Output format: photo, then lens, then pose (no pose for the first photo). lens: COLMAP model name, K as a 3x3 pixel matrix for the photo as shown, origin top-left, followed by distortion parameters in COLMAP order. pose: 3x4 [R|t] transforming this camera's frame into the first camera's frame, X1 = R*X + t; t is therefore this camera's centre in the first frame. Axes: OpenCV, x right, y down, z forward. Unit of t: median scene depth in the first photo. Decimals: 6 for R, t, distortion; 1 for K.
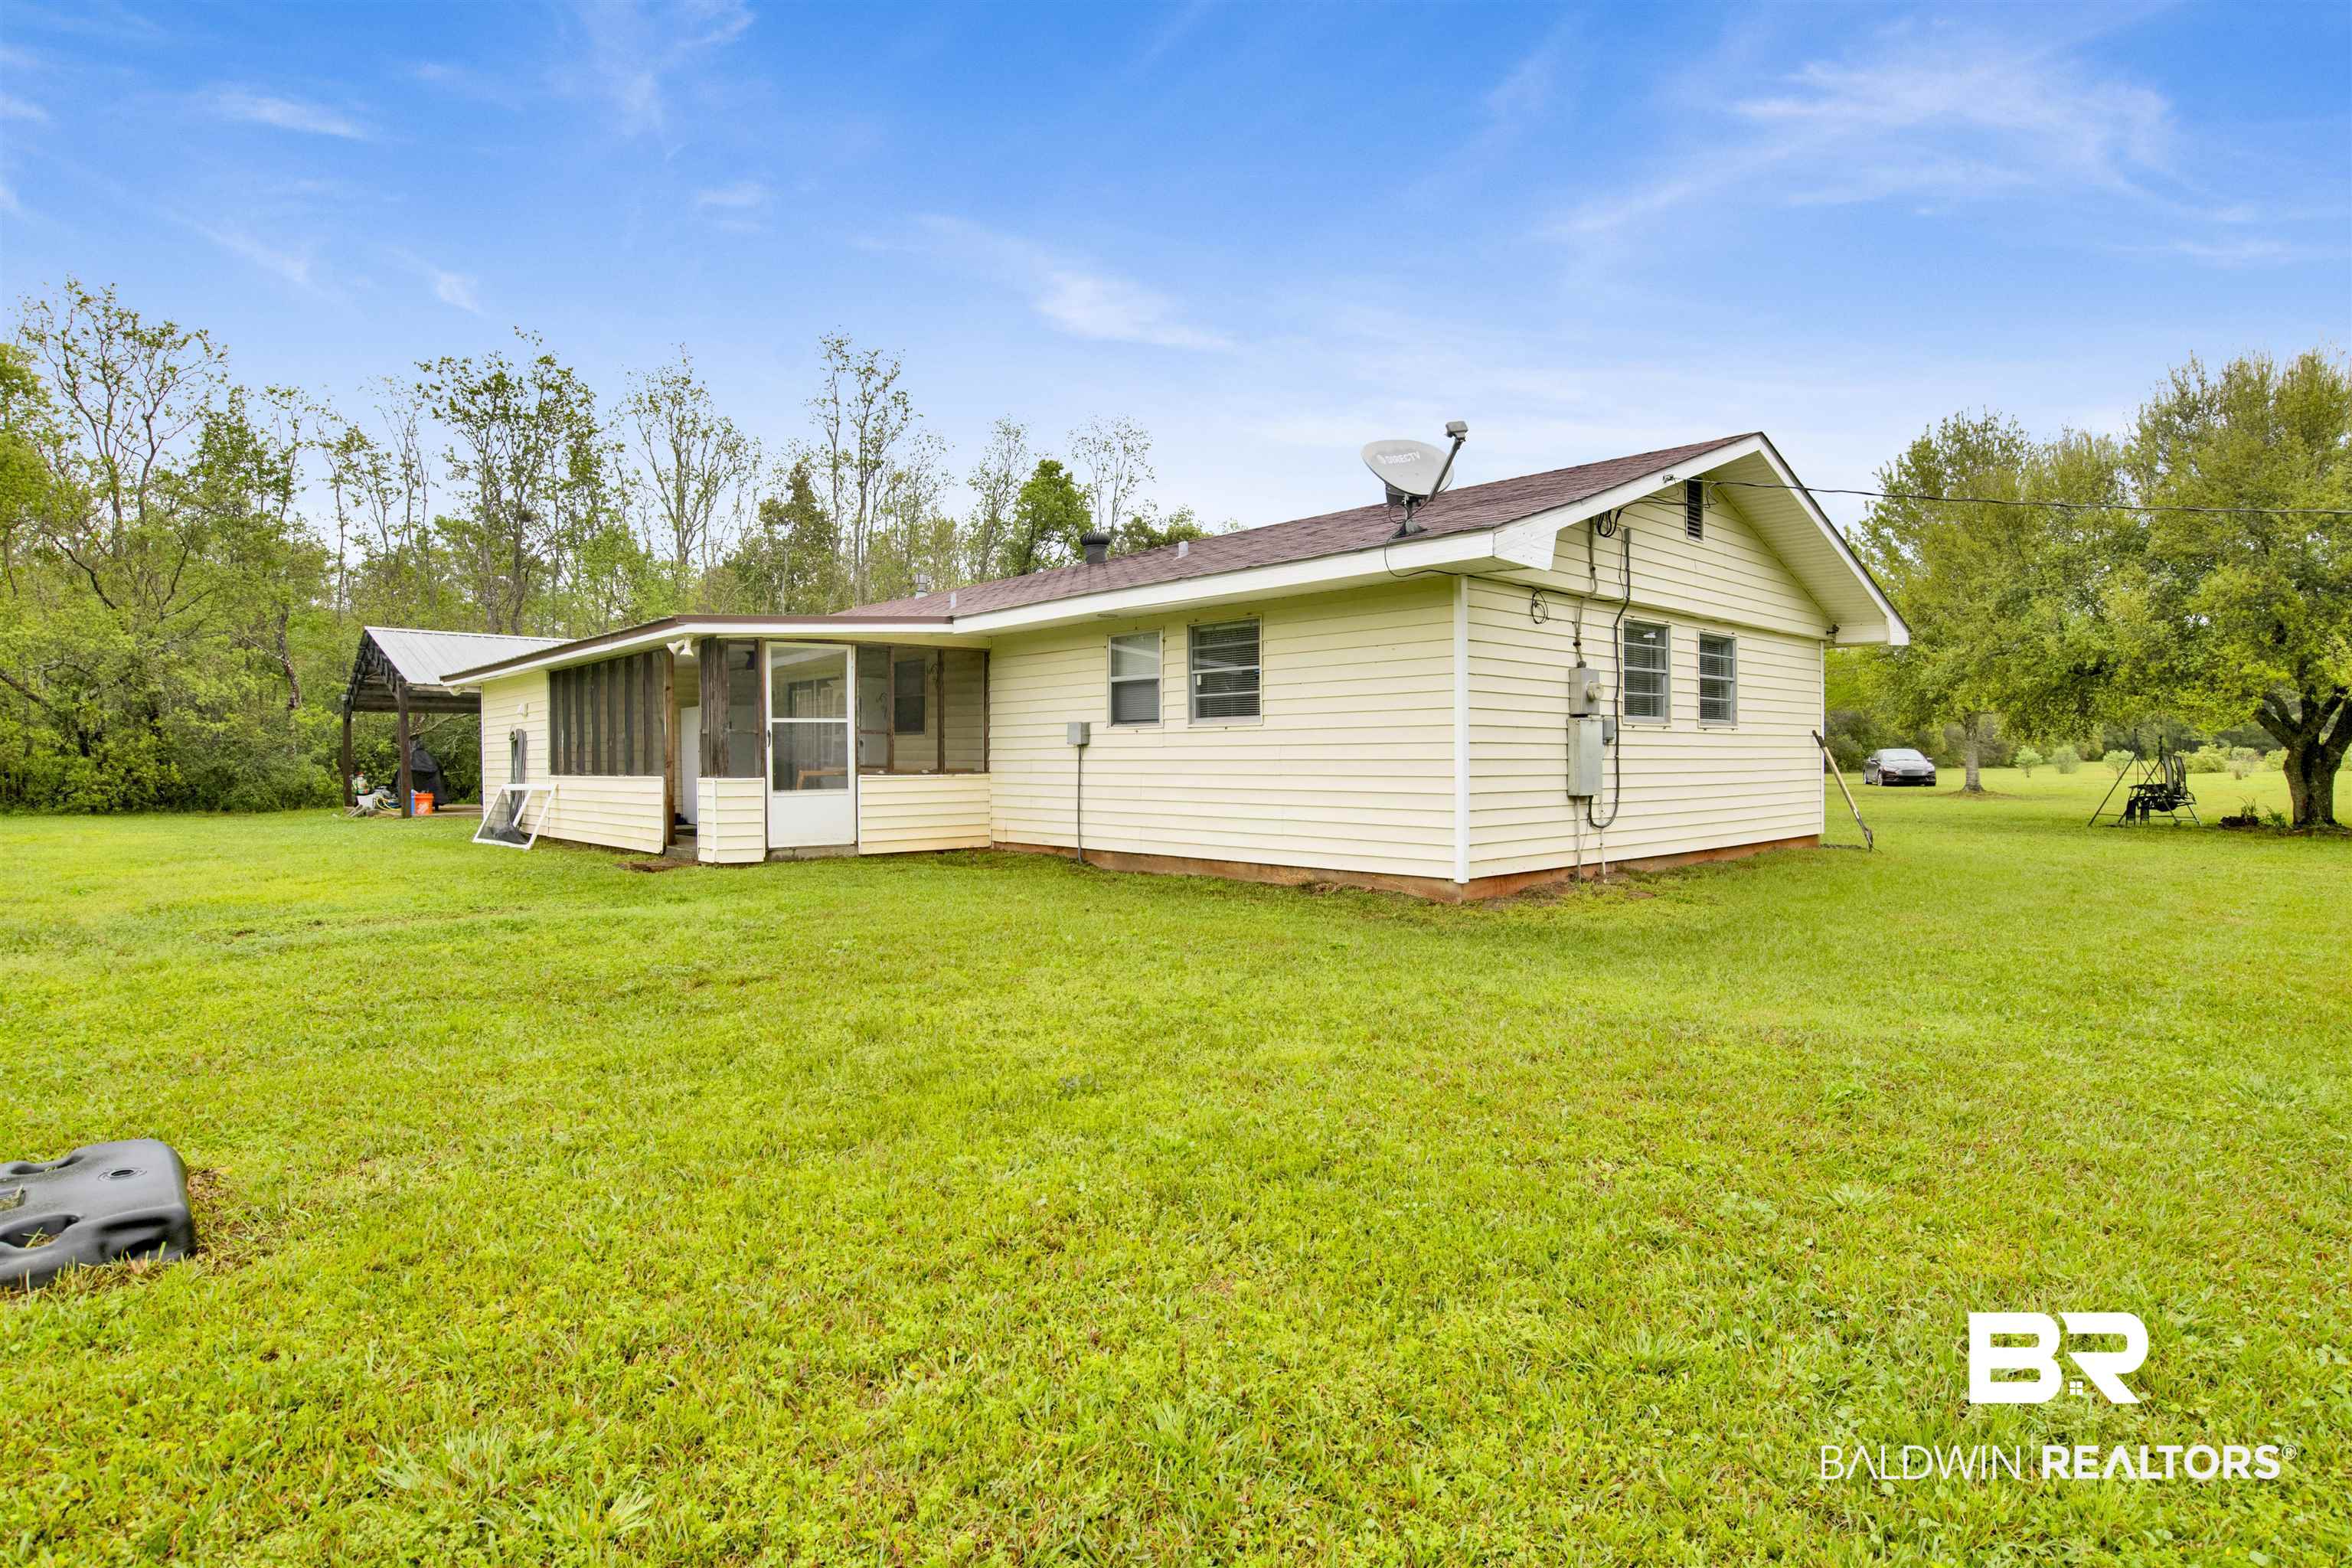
lens RADIAL K [[1214.1, 0, 1200.0], [0, 1214.1, 770.2], [0, 0, 1]] dist [-0.048576, 0.012136]
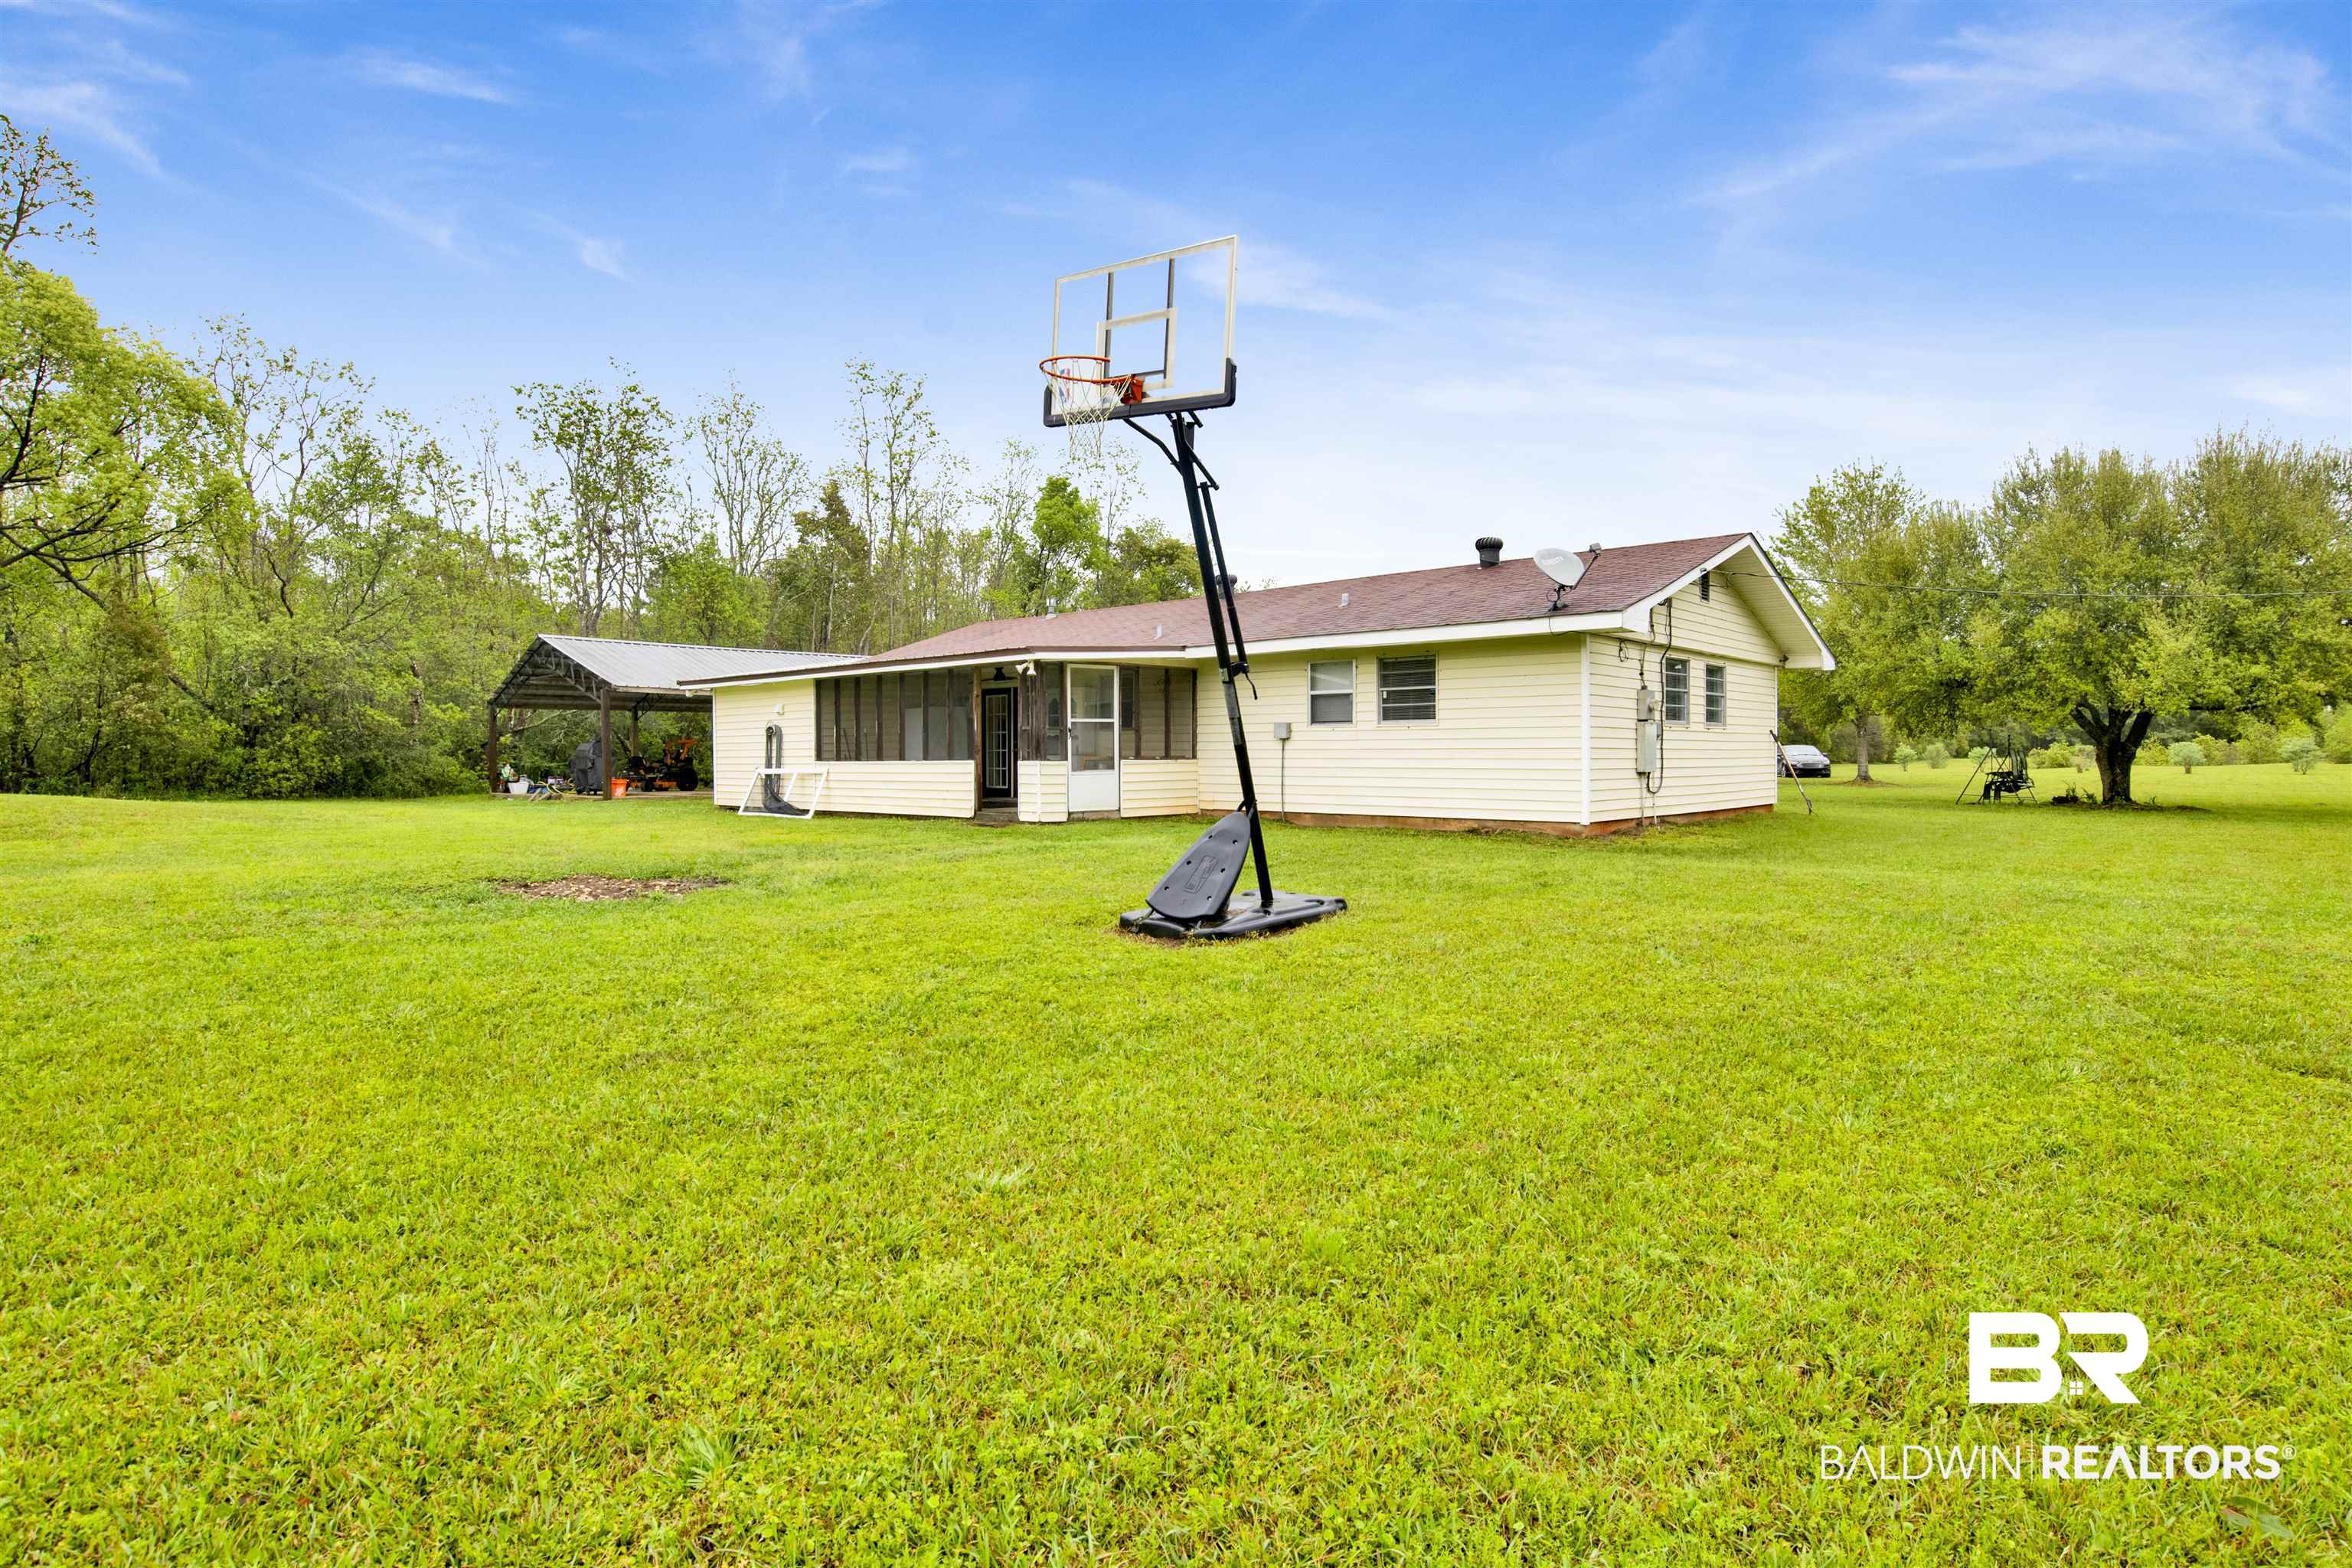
lens RADIAL K [[1233.6, 0, 1204.8], [0, 1233.6, 769.6], [0, 0, 1]] dist [-0.039783, 0.000991]
pose [[0.996036, 0.000479, 0.088952, -0.278791], [-0.000667, 0.999998, 0.002083, 0.010918], [-0.088951, -0.002135, 0.996034, -0.373213]]
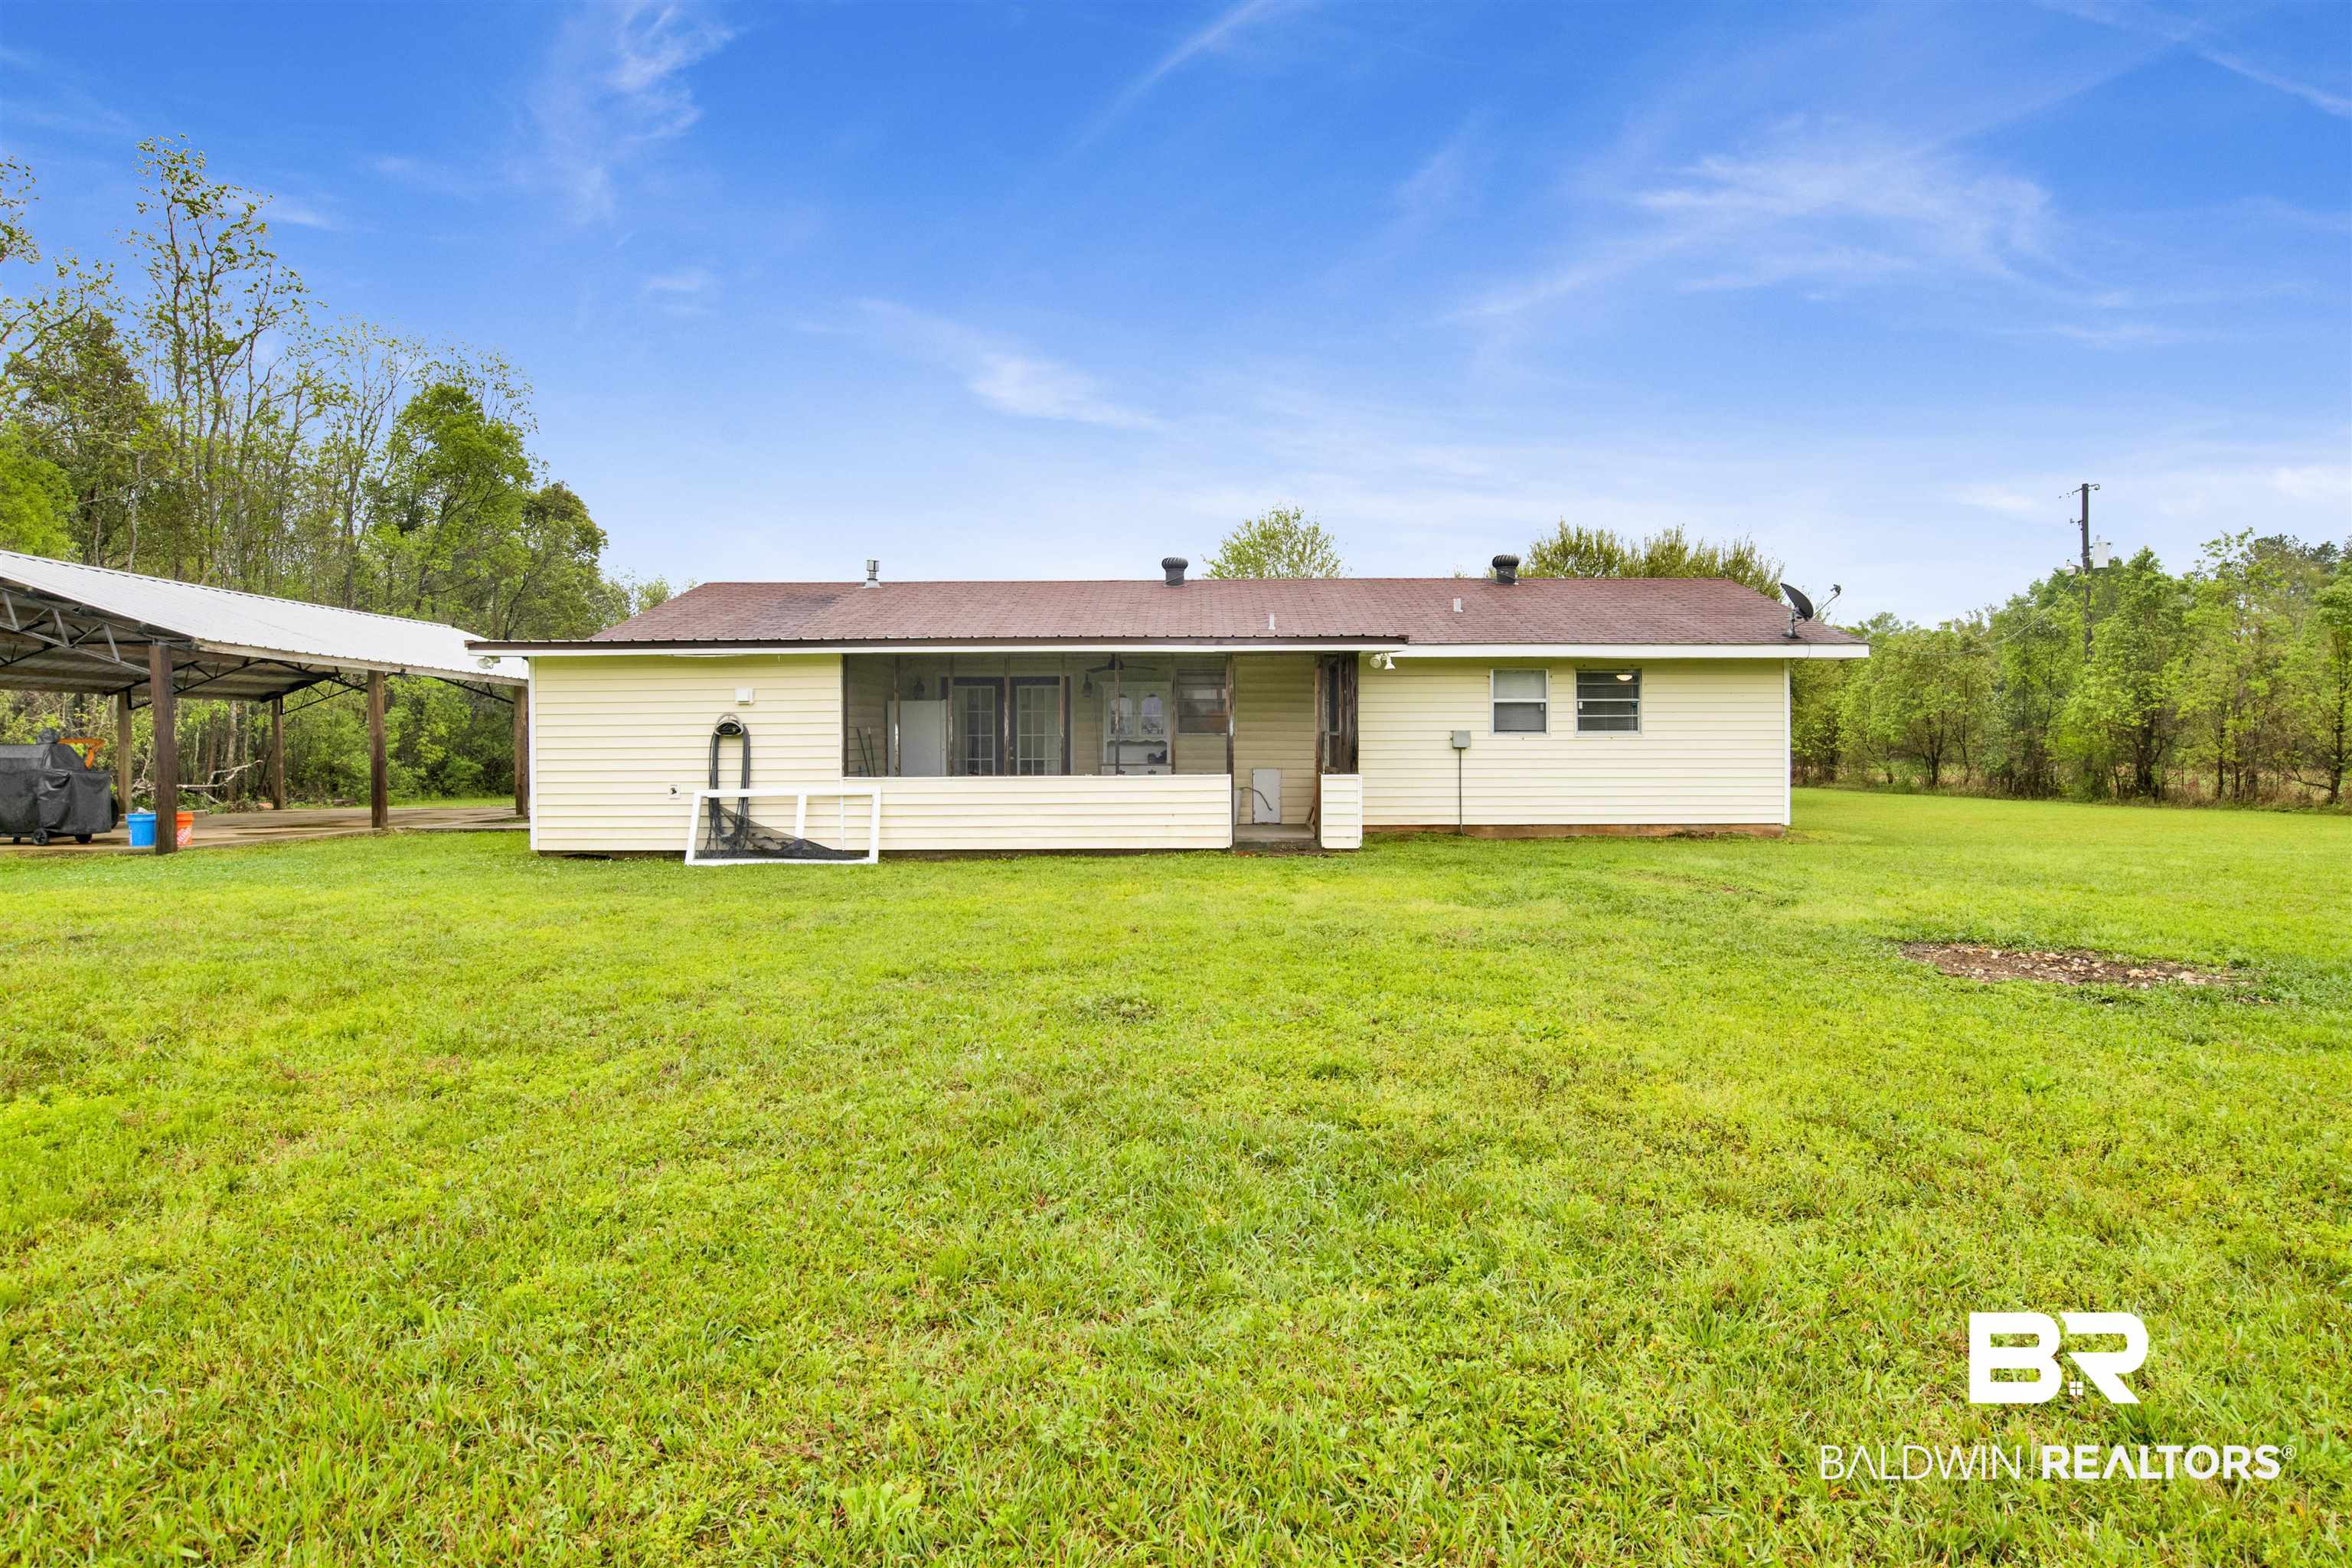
lens RADIAL K [[1233.6, 0, 1204.8], [0, 1233.6, 769.6], [0, 0, 1]] dist [-0.039783, 0.000991]
pose [[0.668240, -0.004324, 0.743933, -1.140459], [0.008923, 0.999958, -0.002202, 0.003316], [-0.743892, 0.008110, 0.668251, 0.263674]]
